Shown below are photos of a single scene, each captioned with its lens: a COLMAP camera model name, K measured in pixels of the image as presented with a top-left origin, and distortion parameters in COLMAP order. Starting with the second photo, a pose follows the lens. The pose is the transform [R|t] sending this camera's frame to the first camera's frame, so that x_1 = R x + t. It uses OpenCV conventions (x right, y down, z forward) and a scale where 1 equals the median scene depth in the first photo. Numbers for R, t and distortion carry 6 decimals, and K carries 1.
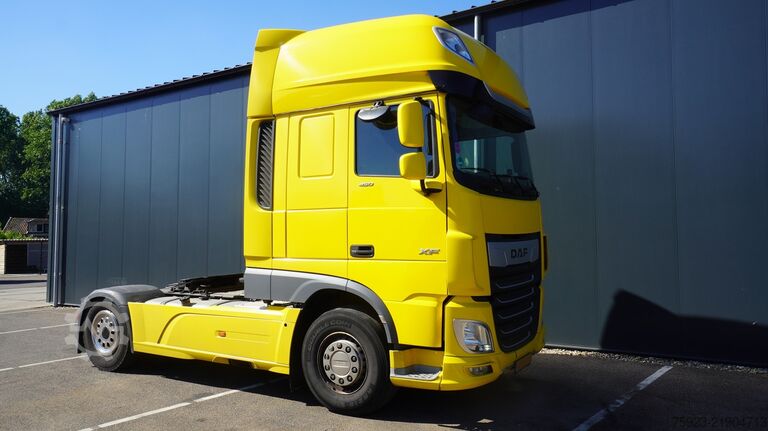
lens RADIAL K [[610.1, 0, 383.7], [0, 610.1, 215.8], [0, 0, 1]] dist [0.011601, 0.002342]
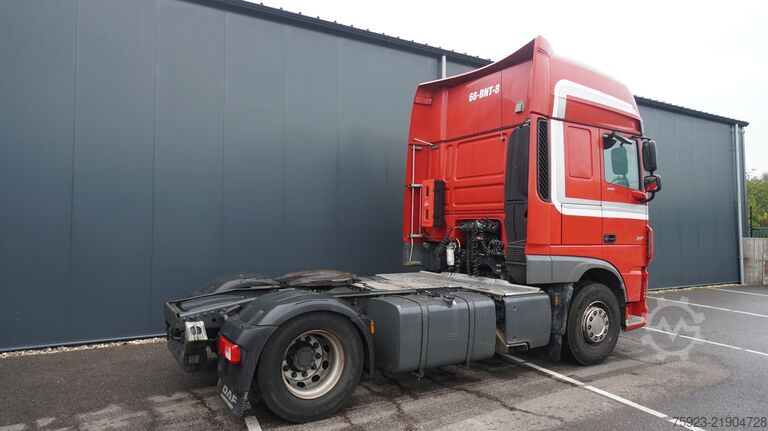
lens RADIAL K [[500.8, 0, 402.4], [0, 500.8, 211.9], [0, 0, 1]] dist [0.002616, 0.001508]
pose [[0.432944, 0.045670, 0.900263, -1.179198], [-0.050270, 0.998385, -0.026472, 0.048514], [-0.900018, -0.033796, 0.434540, 0.886902]]
